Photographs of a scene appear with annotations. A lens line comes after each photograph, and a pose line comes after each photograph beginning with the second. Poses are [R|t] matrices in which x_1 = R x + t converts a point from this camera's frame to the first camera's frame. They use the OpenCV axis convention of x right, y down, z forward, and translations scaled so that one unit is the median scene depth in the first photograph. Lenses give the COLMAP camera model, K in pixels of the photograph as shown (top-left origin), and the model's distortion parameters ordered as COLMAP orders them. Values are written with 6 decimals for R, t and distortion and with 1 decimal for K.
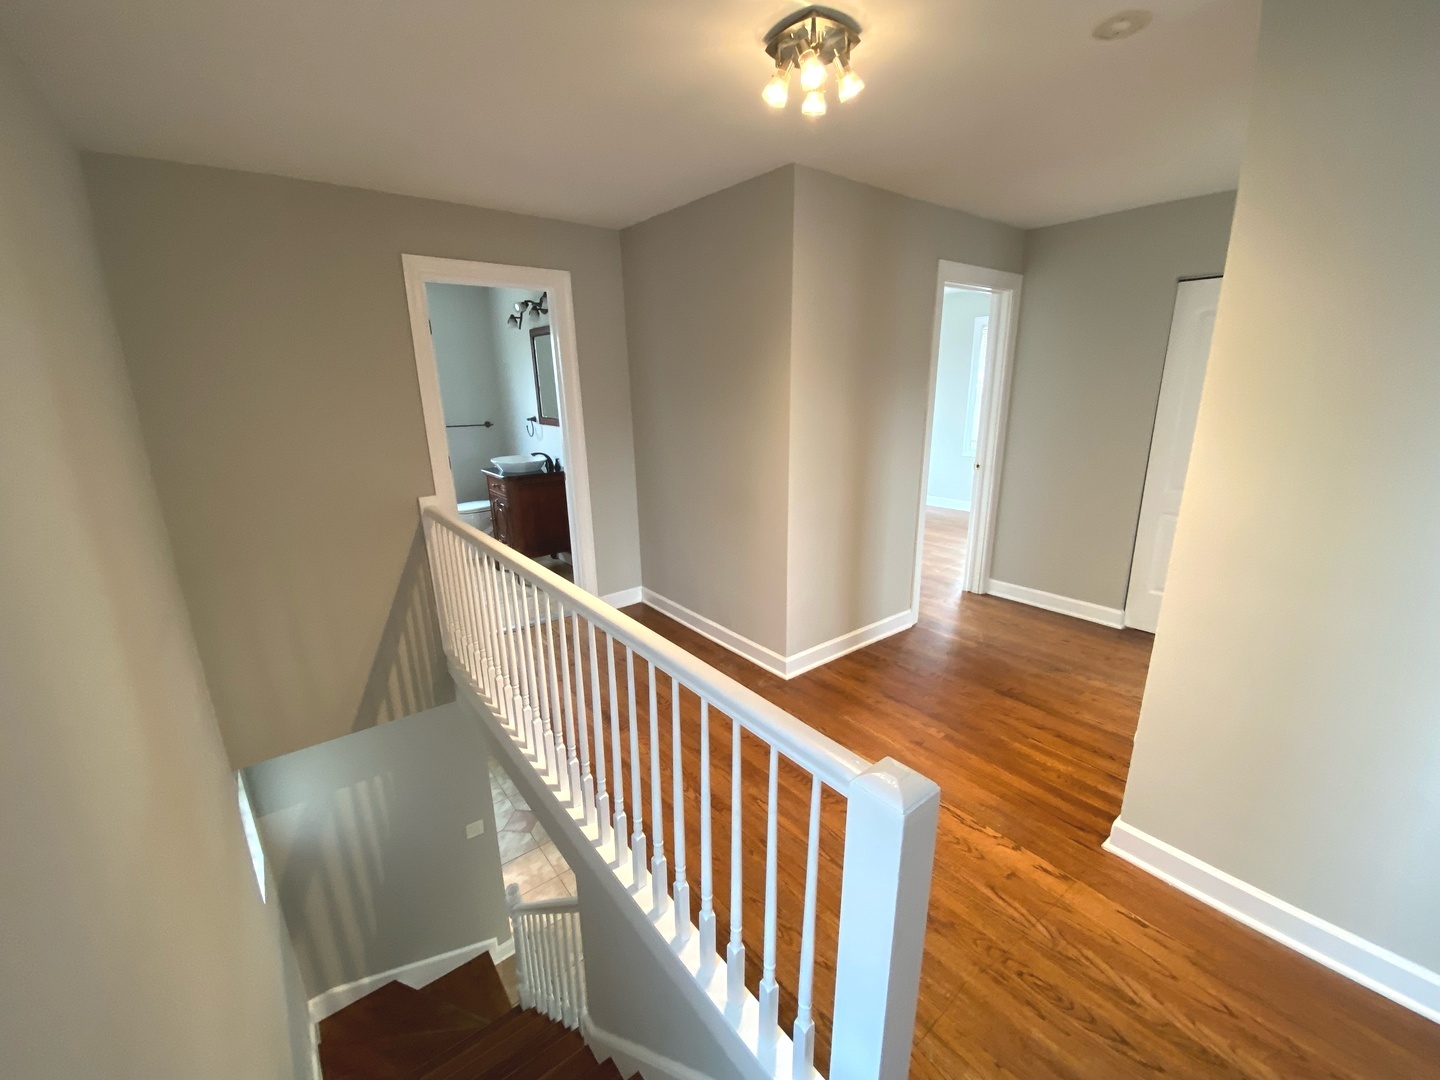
lens RADIAL K [[581.4, 0, 714.5], [0, 581.4, 535.4], [0, 0, 1]] dist [0.035412, -0.025661]
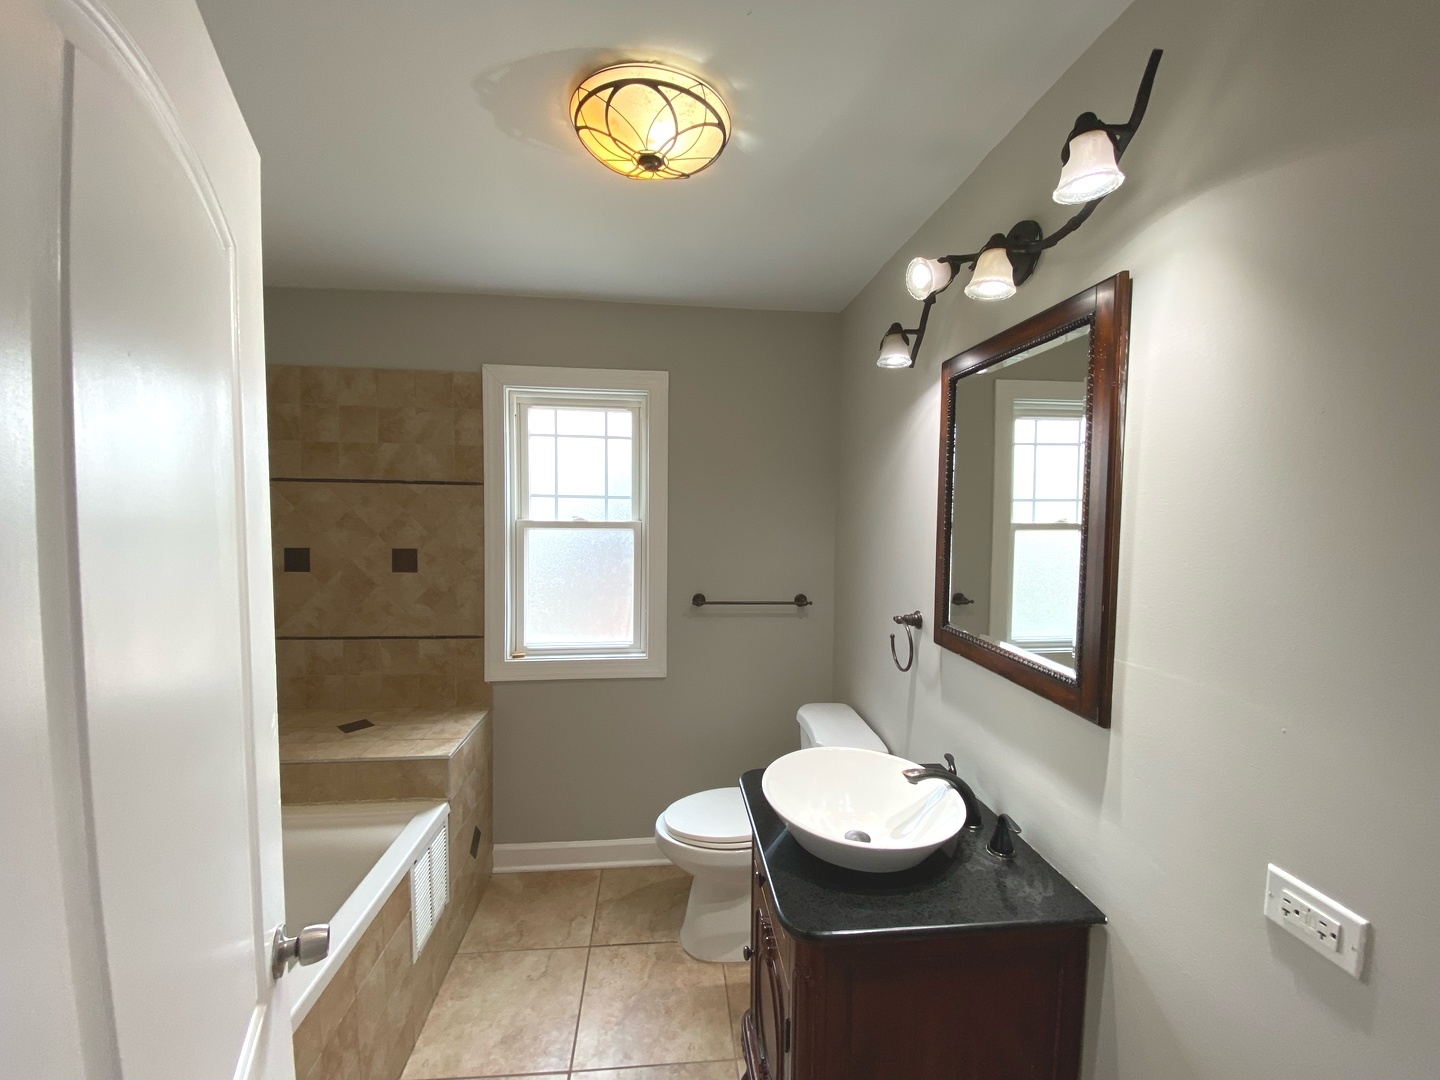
lens RADIAL K [[581.4, 0, 714.5], [0, 581.4, 535.4], [0, 0, 1]] dist [0.035412, -0.025661]
pose [[0.843891, 0.054562, -0.533734, -0.237149], [-0.160738, 0.974831, -0.154490, -0.182618], [0.511871, 0.216164, 0.831421, 0.665789]]
